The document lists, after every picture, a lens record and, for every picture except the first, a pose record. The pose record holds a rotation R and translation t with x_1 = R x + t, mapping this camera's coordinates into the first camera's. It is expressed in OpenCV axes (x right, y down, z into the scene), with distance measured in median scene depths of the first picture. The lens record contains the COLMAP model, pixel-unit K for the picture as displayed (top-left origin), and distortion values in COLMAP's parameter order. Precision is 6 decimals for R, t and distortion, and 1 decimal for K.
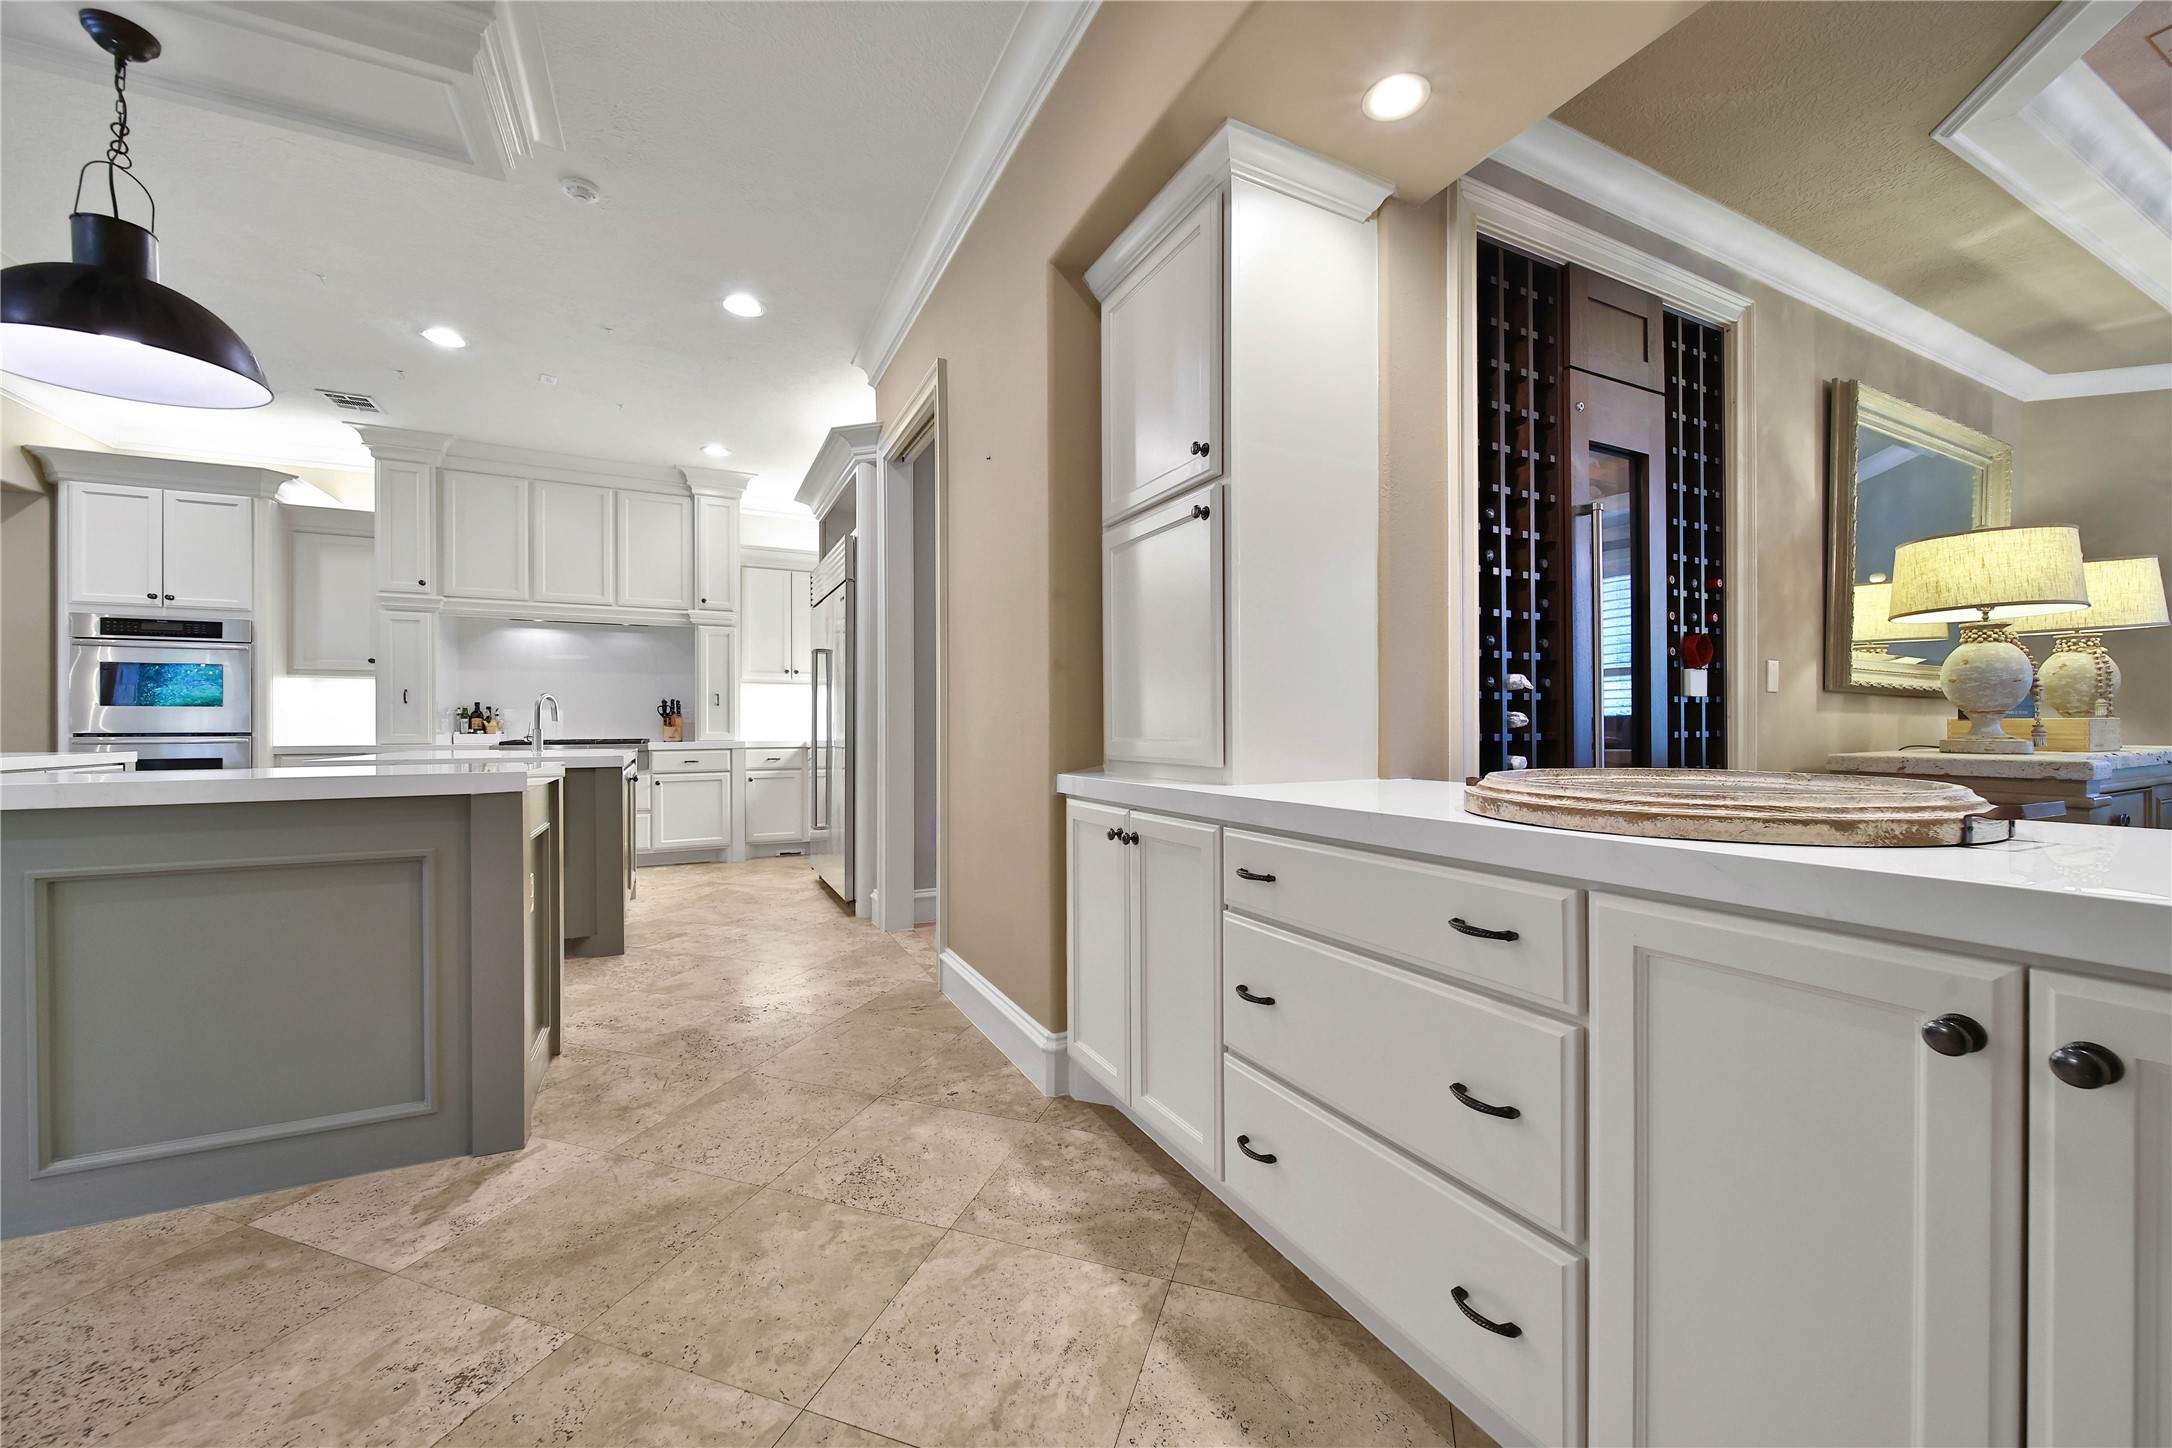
lens RADIAL K [[841.5, 0, 1128.0], [0, 841.5, 729.9], [0, 0, 1]] dist [0.002063, -0.000295]
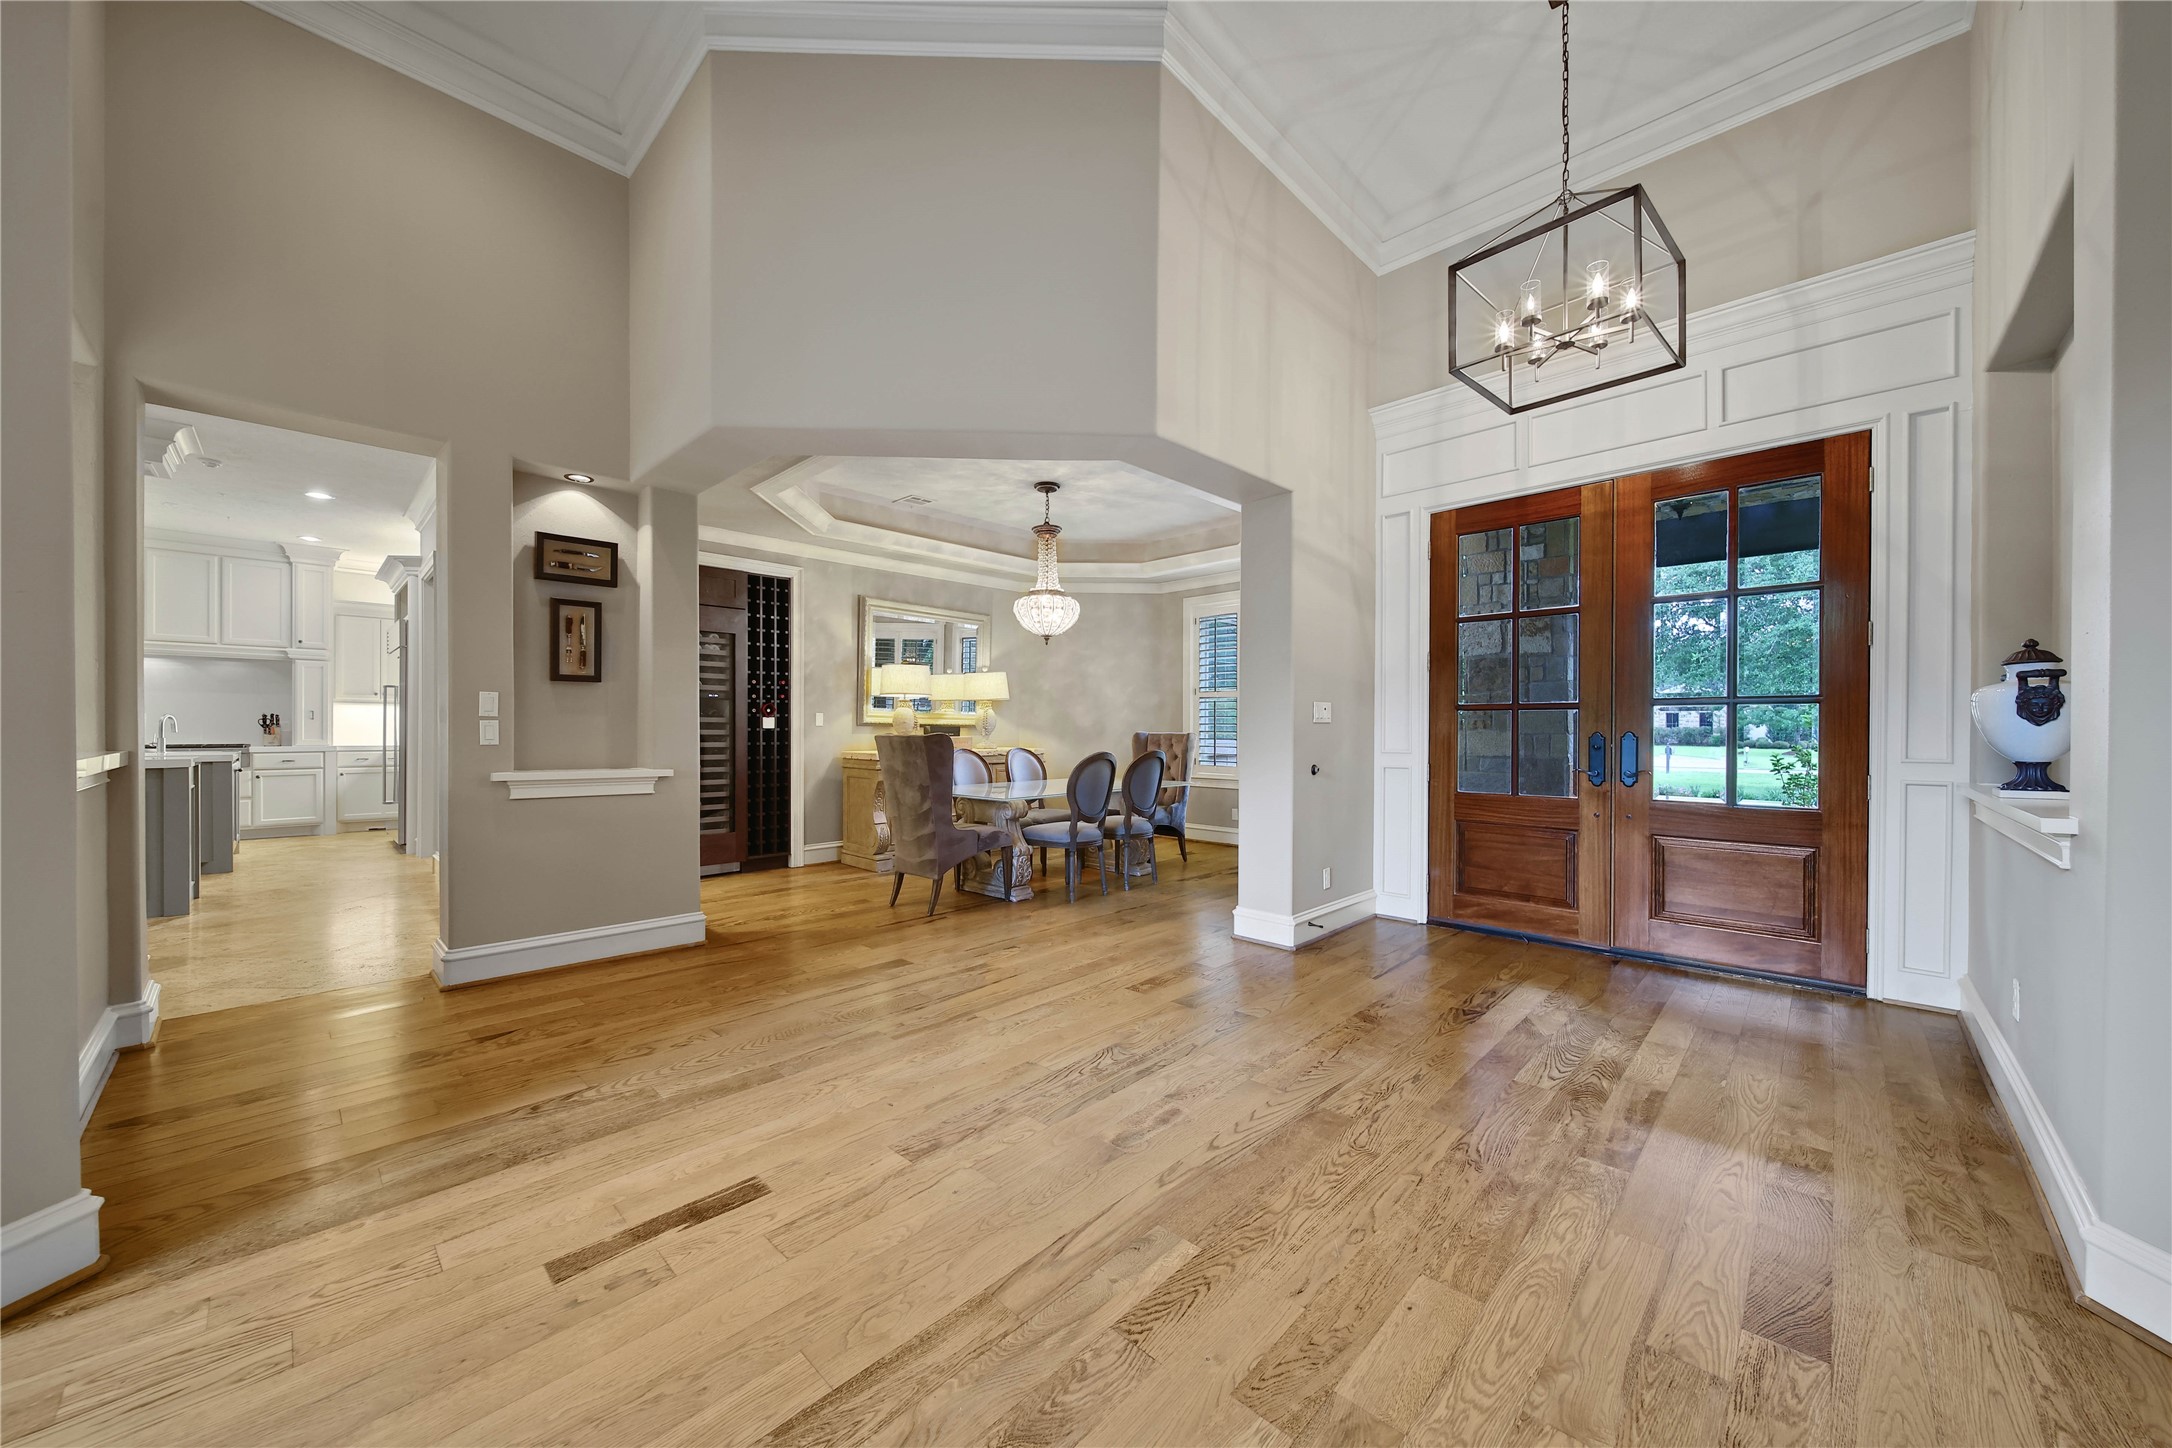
lens RADIAL K [[775.1, 0, 1076.8], [0, 775.1, 728.5], [0, 0, 1]] dist [0.000398, -0.000830]
pose [[0.957487, 0.003041, 0.288462, 0.358881], [-0.002023, 0.999991, -0.003829, -0.012170], [-0.288471, 0.003083, 0.957484, -0.597872]]
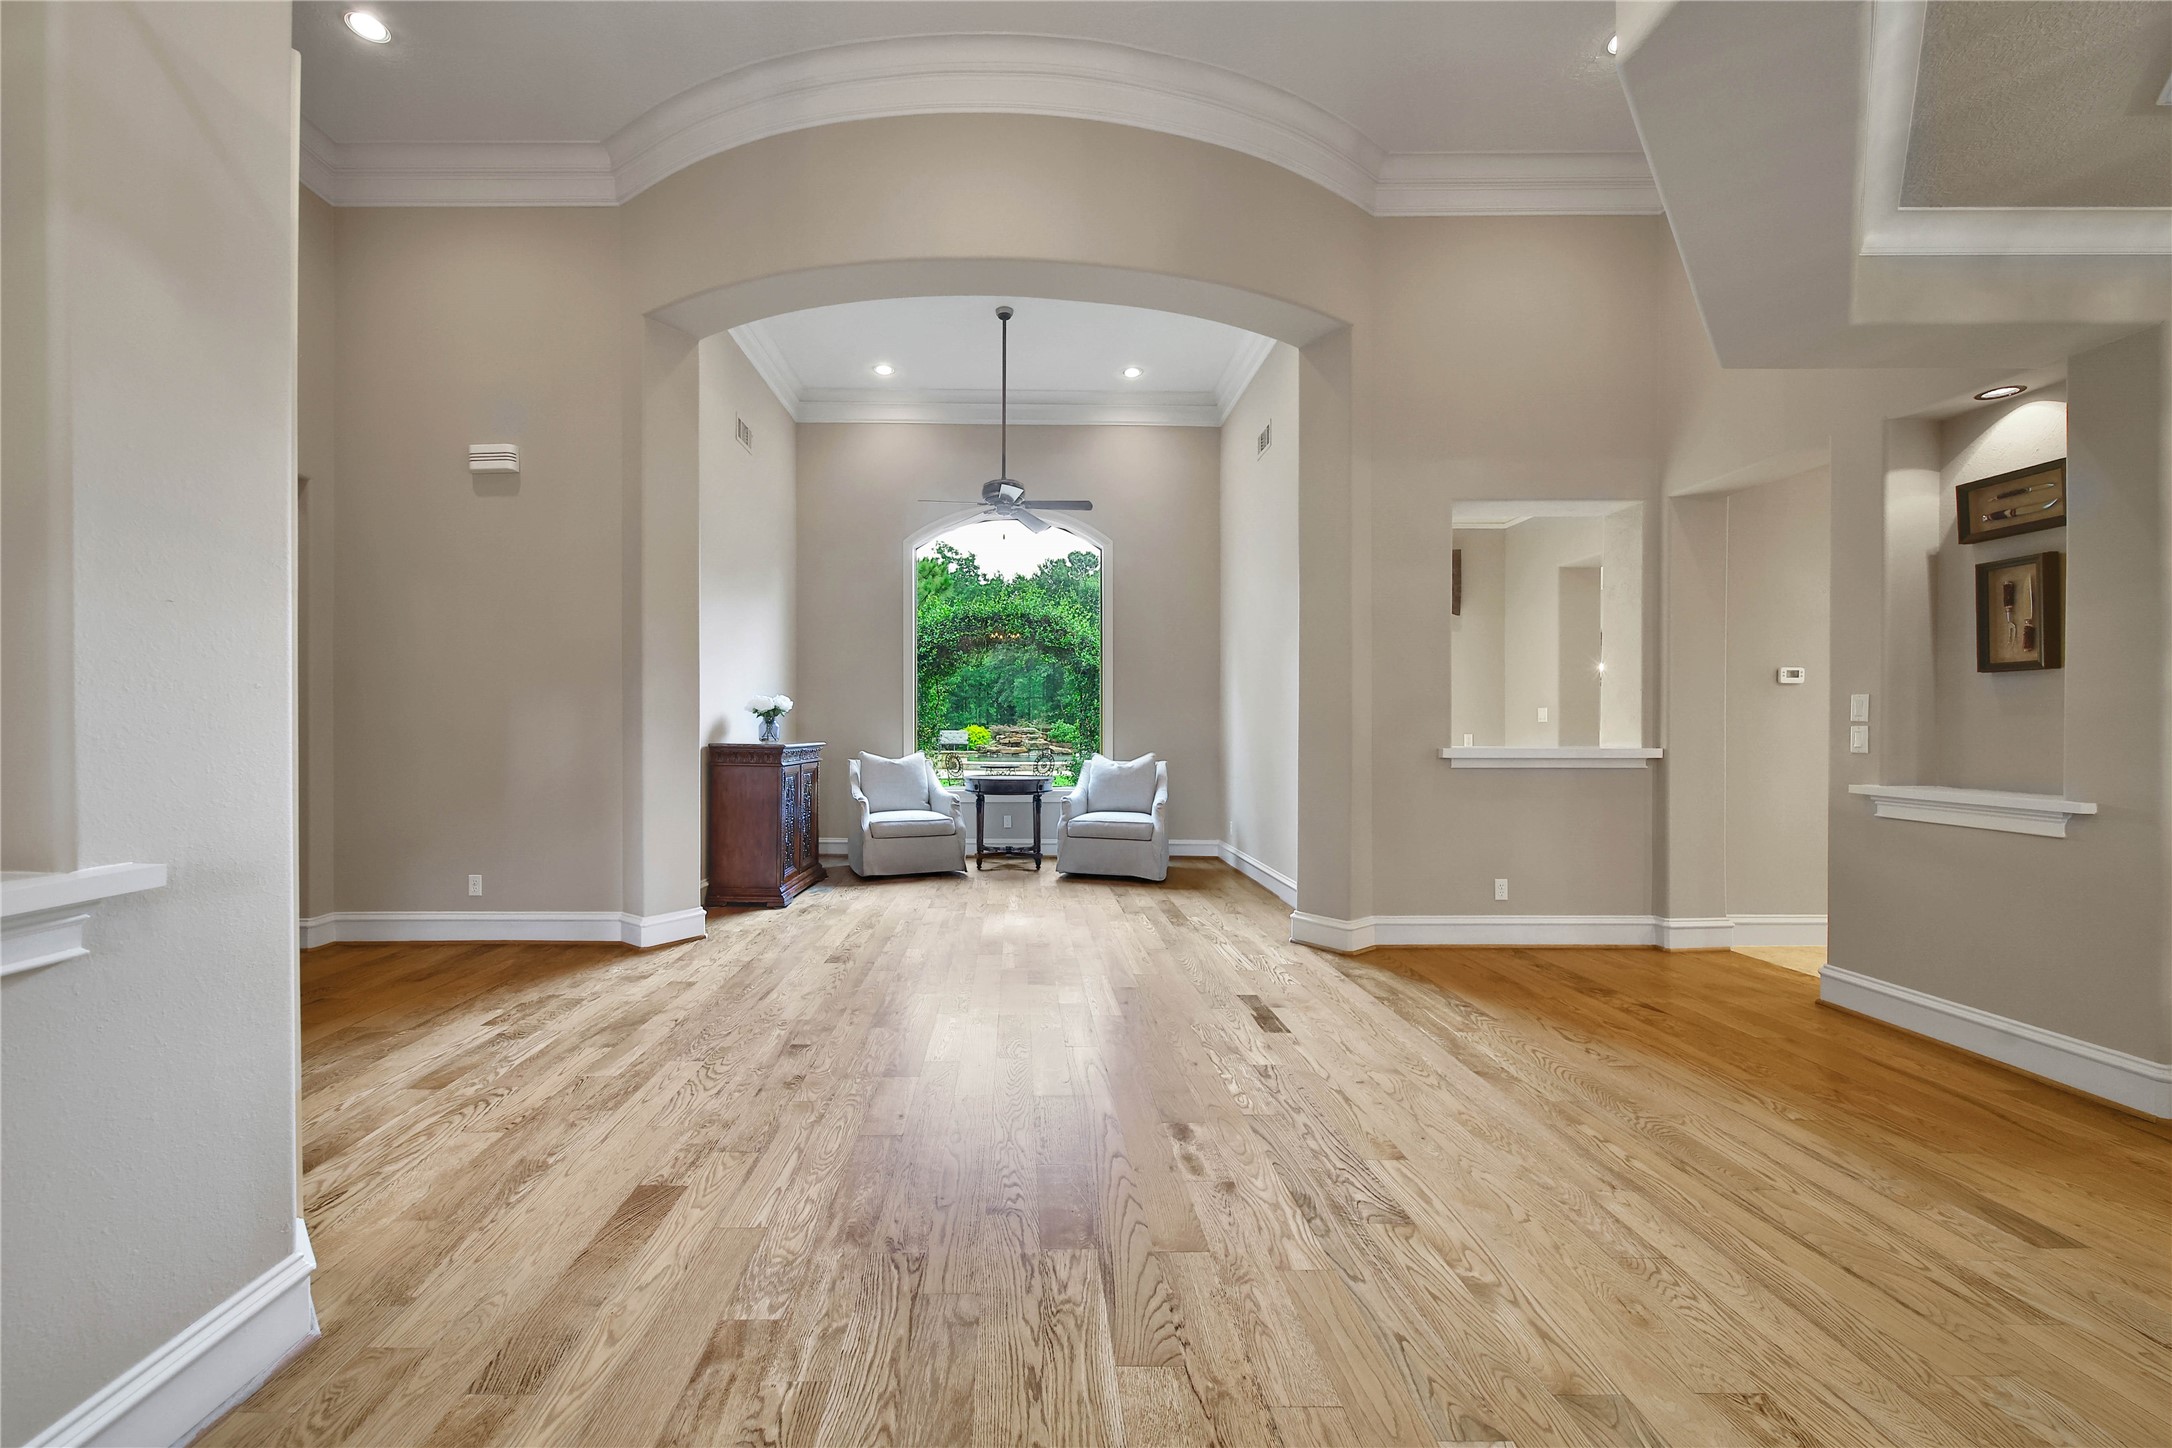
lens RADIAL K [[841.5, 0, 1039.2], [0, 841.5, 730.3], [0, 0, 1]] dist [0.002063, -0.000295]
pose [[-0.460023, 0.001638, -0.887905, 0.804348], [-0.007550, 0.999955, 0.005756, -0.015128], [0.887875, 0.009351, -0.459990, -0.197949]]
